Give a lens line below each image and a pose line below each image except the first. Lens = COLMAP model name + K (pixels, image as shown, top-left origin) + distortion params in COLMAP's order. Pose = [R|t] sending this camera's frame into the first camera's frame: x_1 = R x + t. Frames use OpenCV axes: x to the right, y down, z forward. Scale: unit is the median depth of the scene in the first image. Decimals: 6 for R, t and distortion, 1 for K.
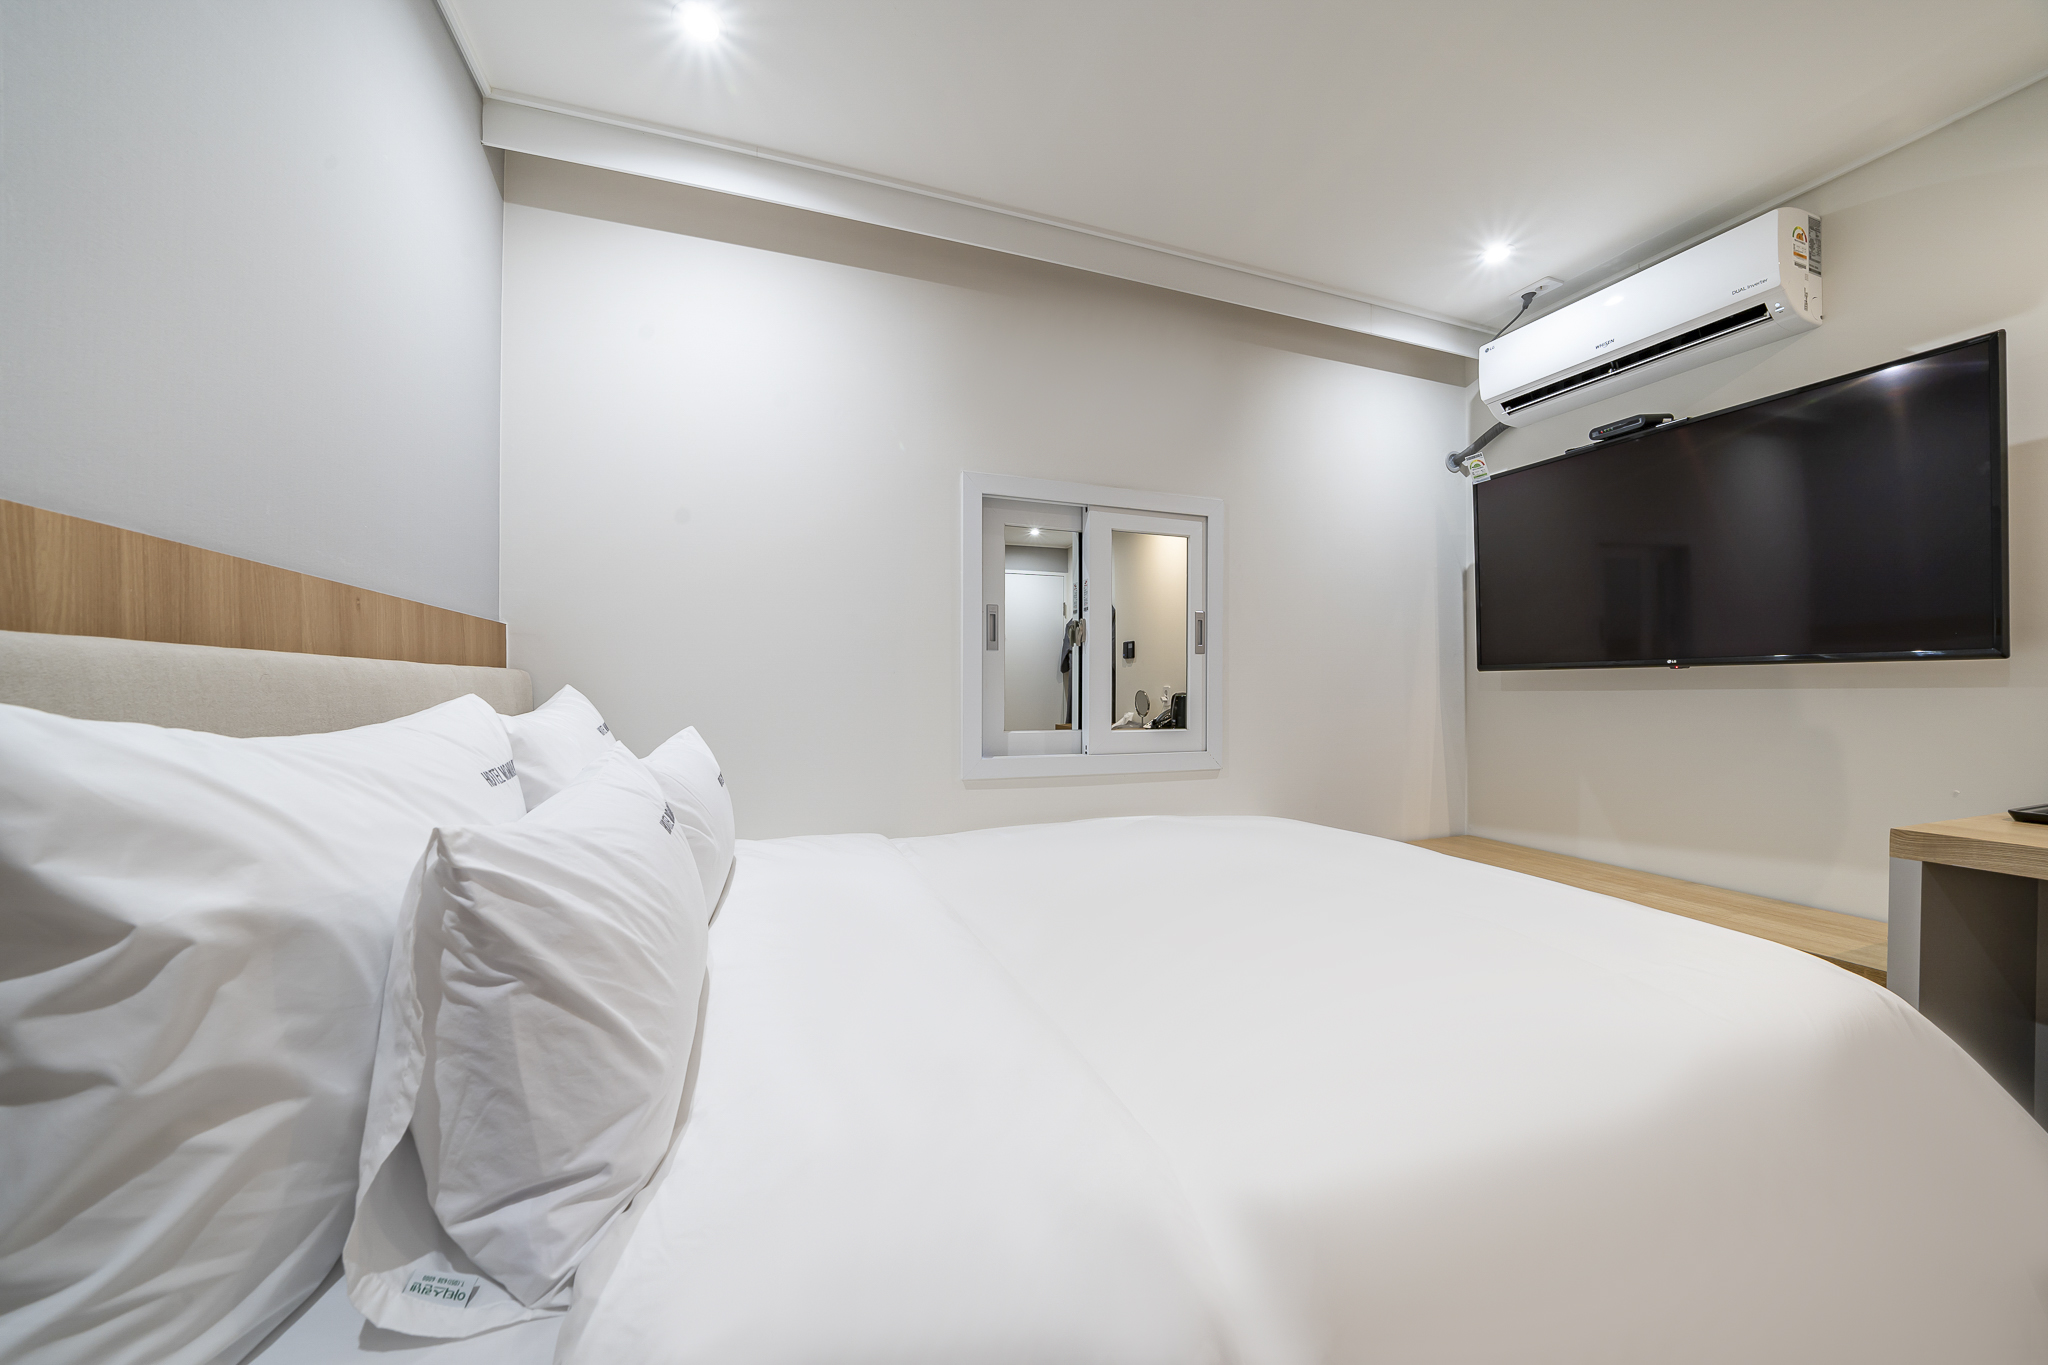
lens RADIAL K [[720.4, 0, 1043.8], [0, 720.4, 690.6], [0, 0, 1]] dist [0.001474, 0.000112]
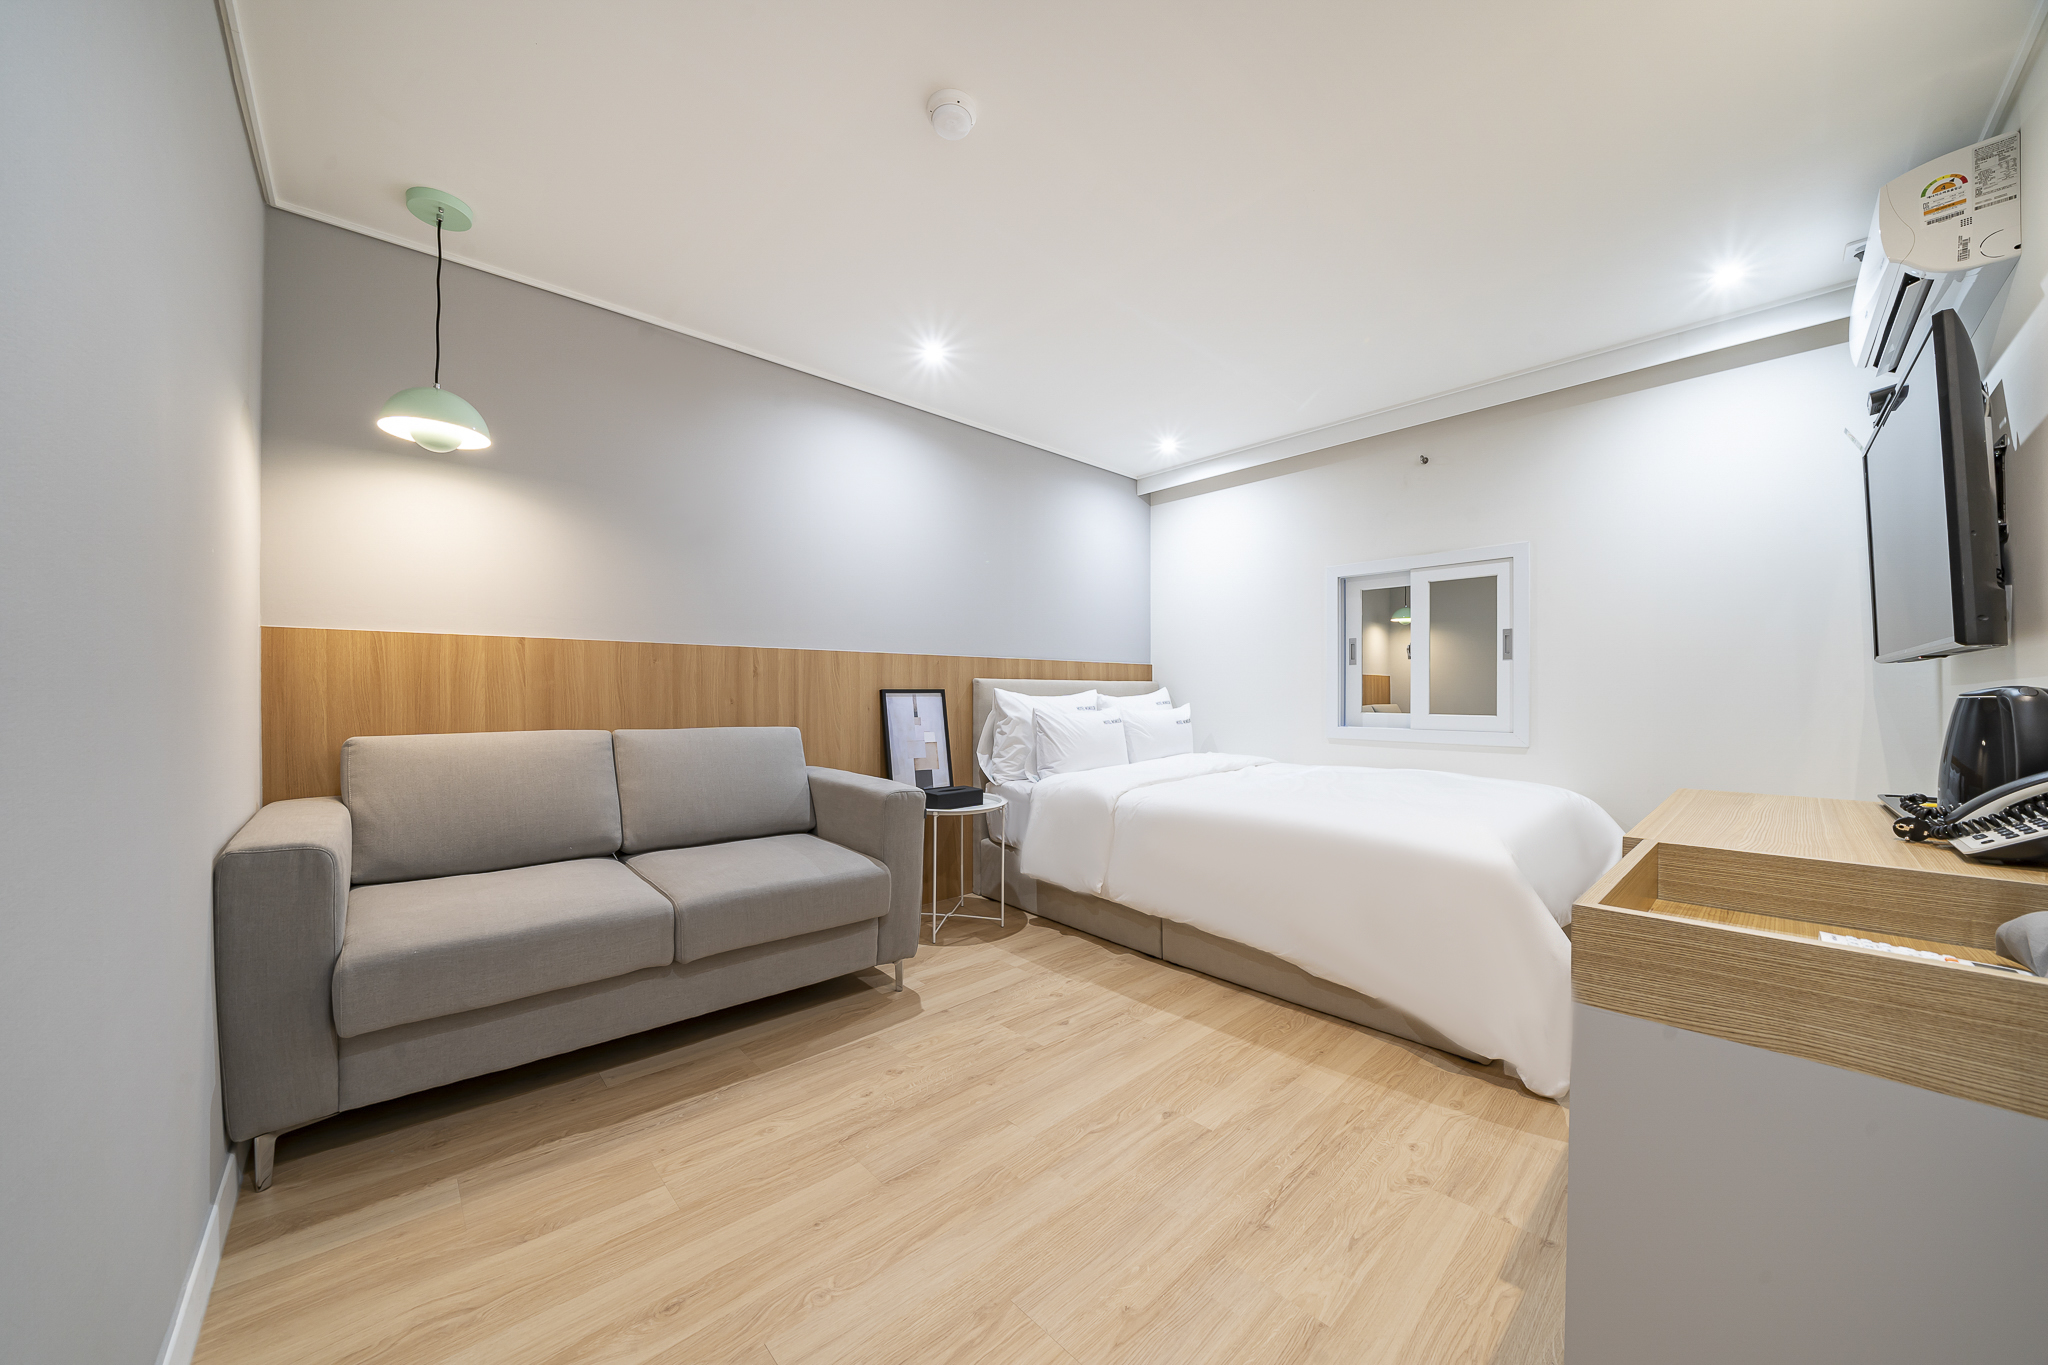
lens RADIAL K [[720.4, 0, 1043.8], [0, 720.4, 690.6], [0, 0, 1]] dist [0.001474, 0.000112]
pose [[0.406099, -0.007446, -0.913799, 2.862438], [-0.001763, 0.999959, -0.008932, 0.052319], [0.913827, 0.005238, 0.406069, -0.875616]]
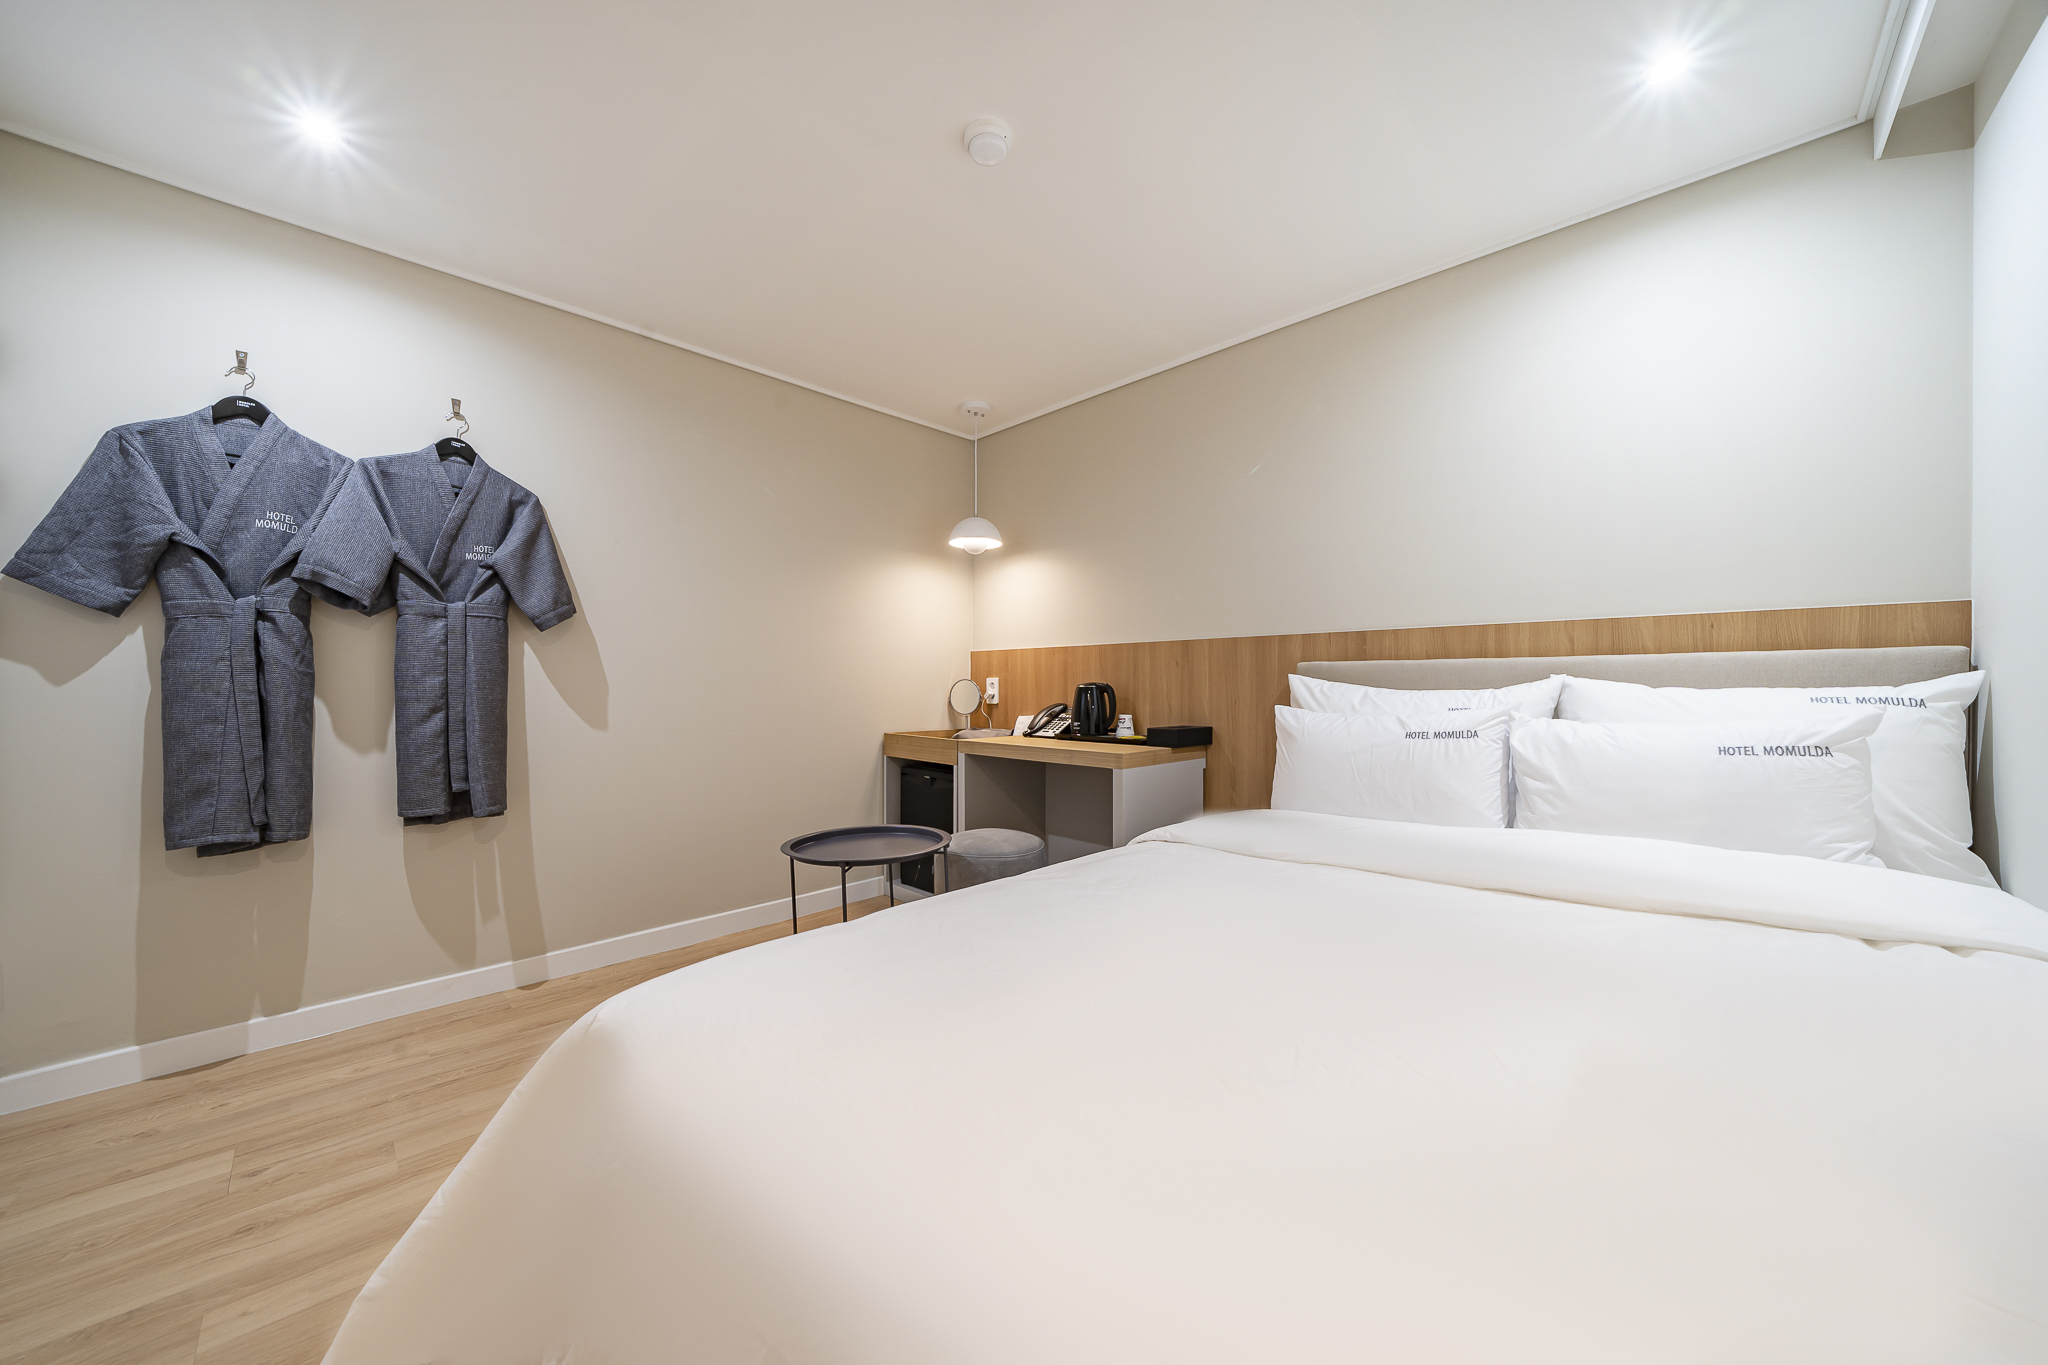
lens RADIAL K [[720.4, 0, 1043.8], [0, 720.4, 690.6], [0, 0, 1]] dist [0.001474, 0.000112]
pose [[-0.891365, 0.004576, -0.453264, 1.457382], [0.000592, 0.999960, 0.008931, 0.035316], [0.453286, 0.007693, -0.891332, 2.299438]]
